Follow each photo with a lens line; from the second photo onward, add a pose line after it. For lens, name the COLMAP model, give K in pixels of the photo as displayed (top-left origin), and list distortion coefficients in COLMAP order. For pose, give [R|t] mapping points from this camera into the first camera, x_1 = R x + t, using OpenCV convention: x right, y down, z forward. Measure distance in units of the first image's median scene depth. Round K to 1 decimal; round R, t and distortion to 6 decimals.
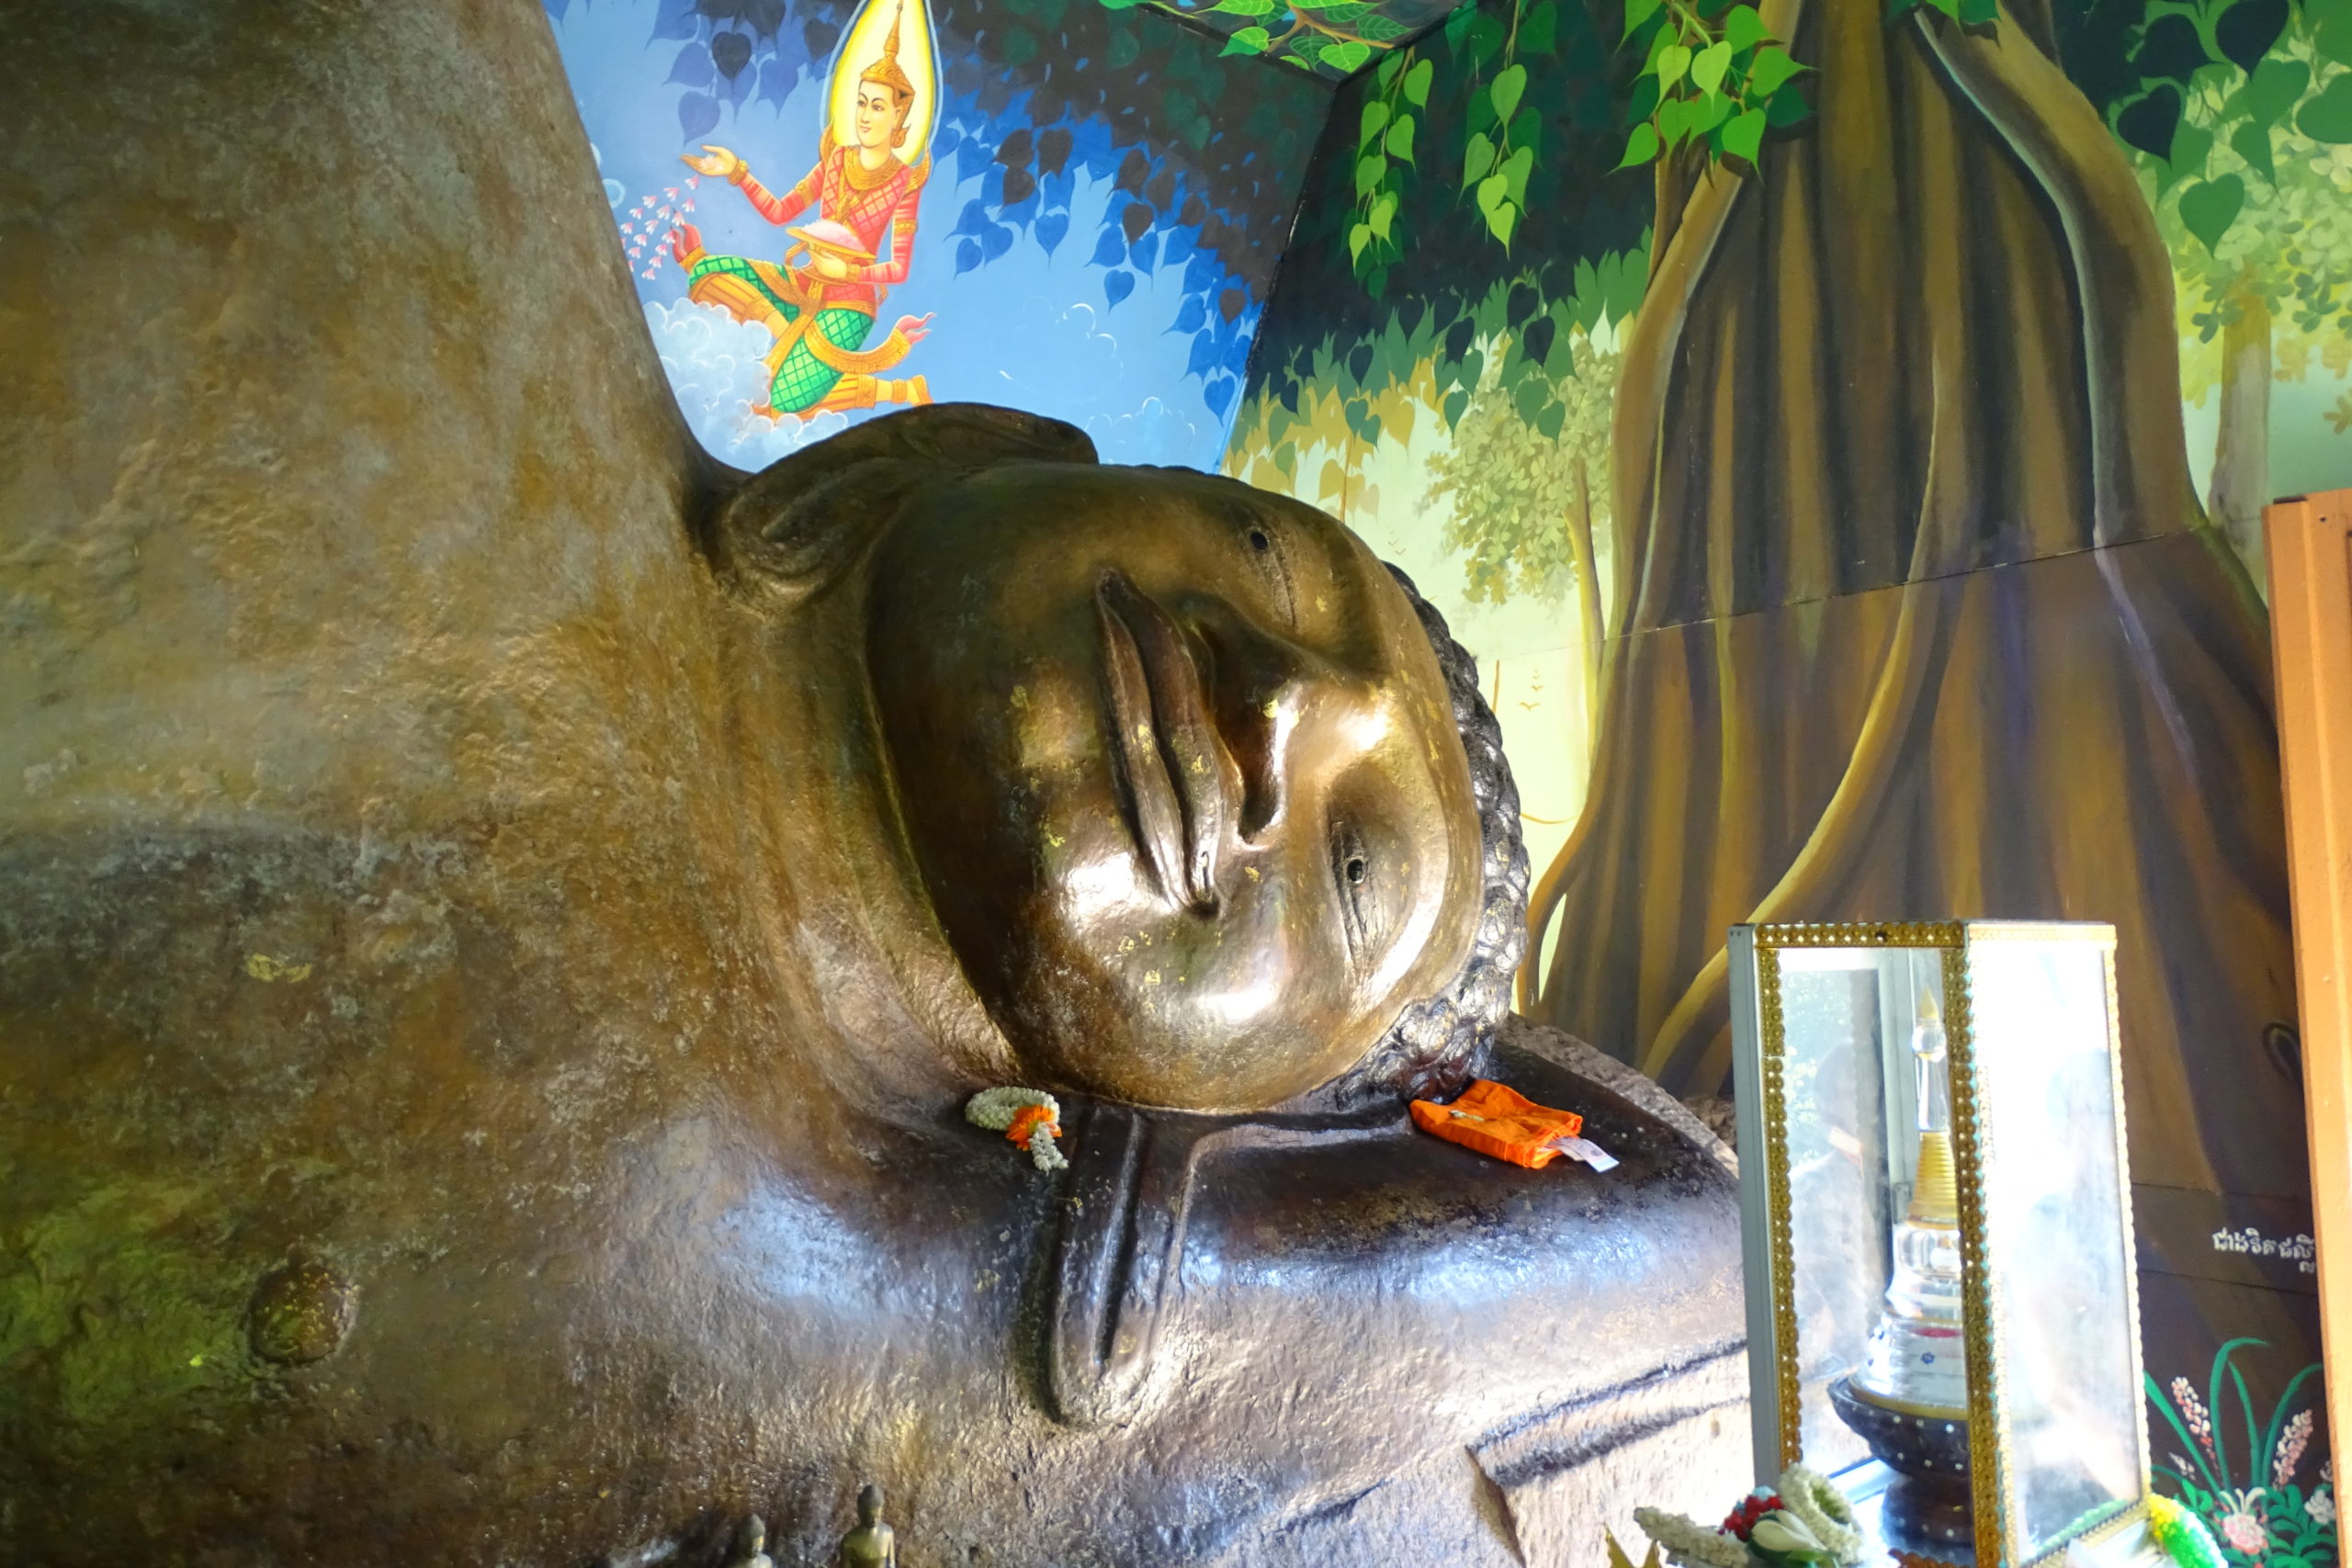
lens RADIAL K [[1659.2, 0, 1174.5], [0, 1659.2, 786.9], [0, 0, 1]] dist [0.000079, 0.003963]
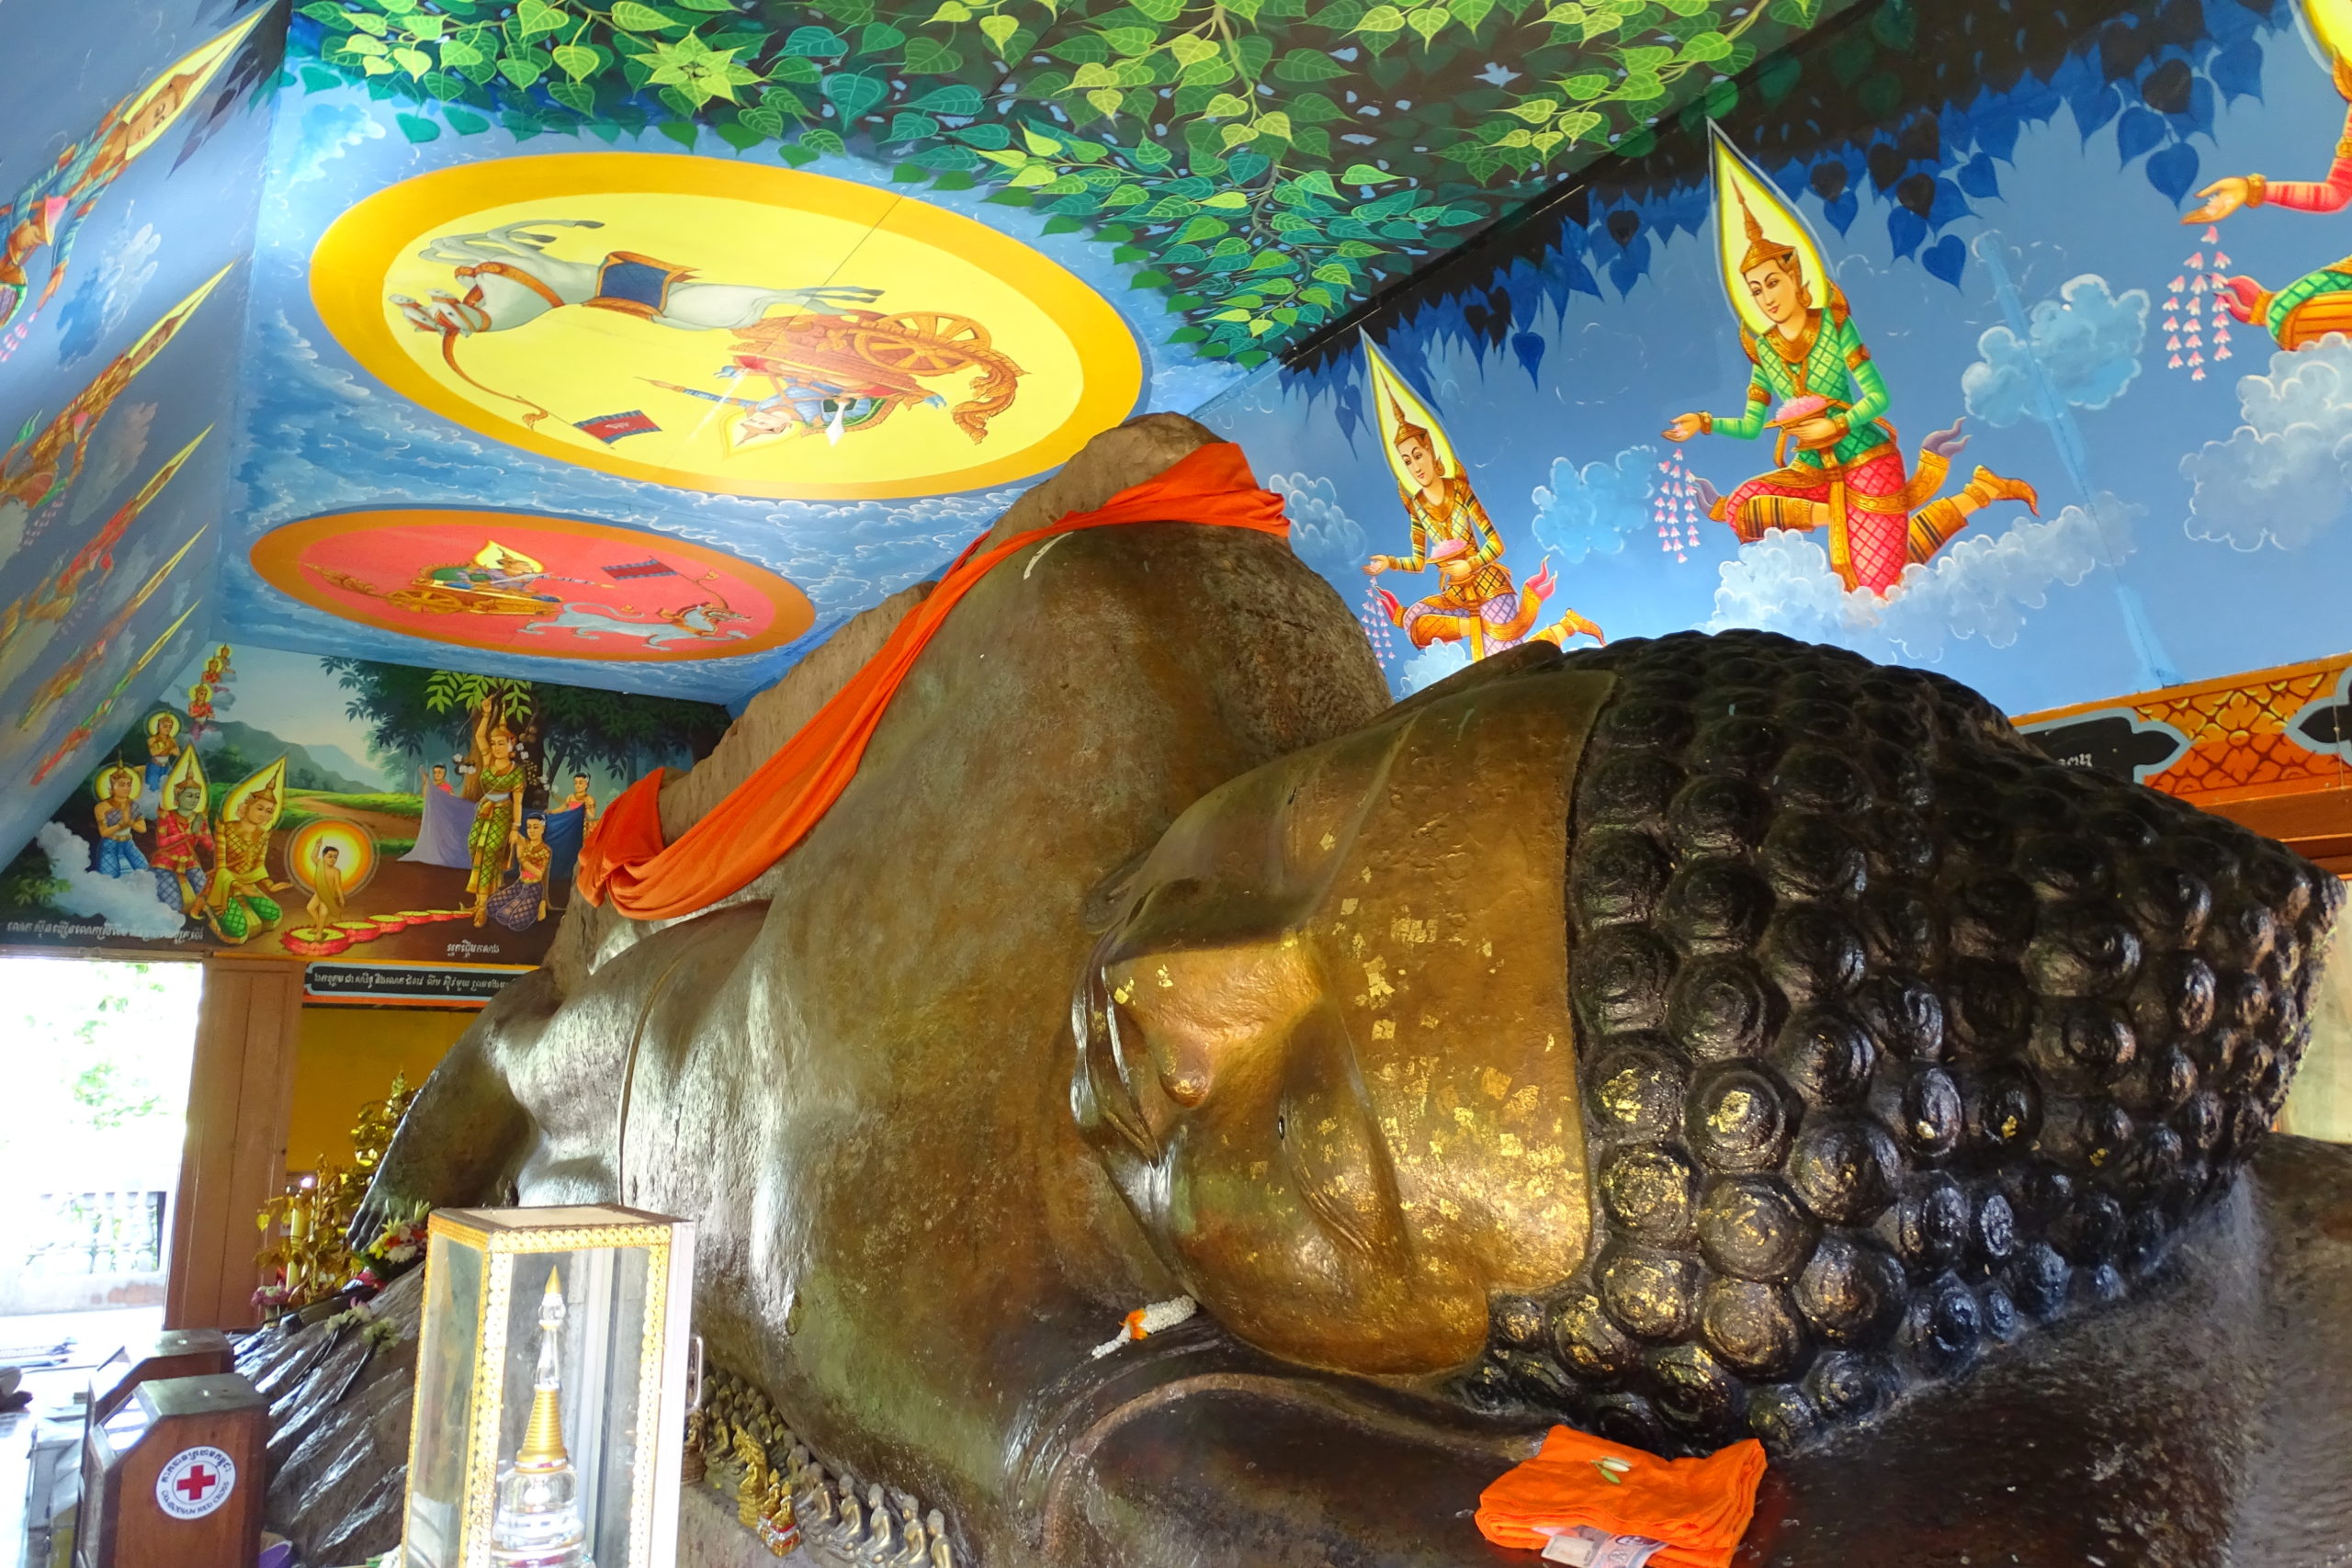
lens RADIAL K [[1659.2, 0, 1188.1], [0, 1659.2, 781.4], [0, 0, 1]] dist [0.000079, 0.003963]
pose [[-0.099923, -0.166271, -0.981004, 0.589489], [0.093825, 0.979971, -0.175652, 0.009179], [0.990562, -0.109594, -0.082321, 0.561994]]
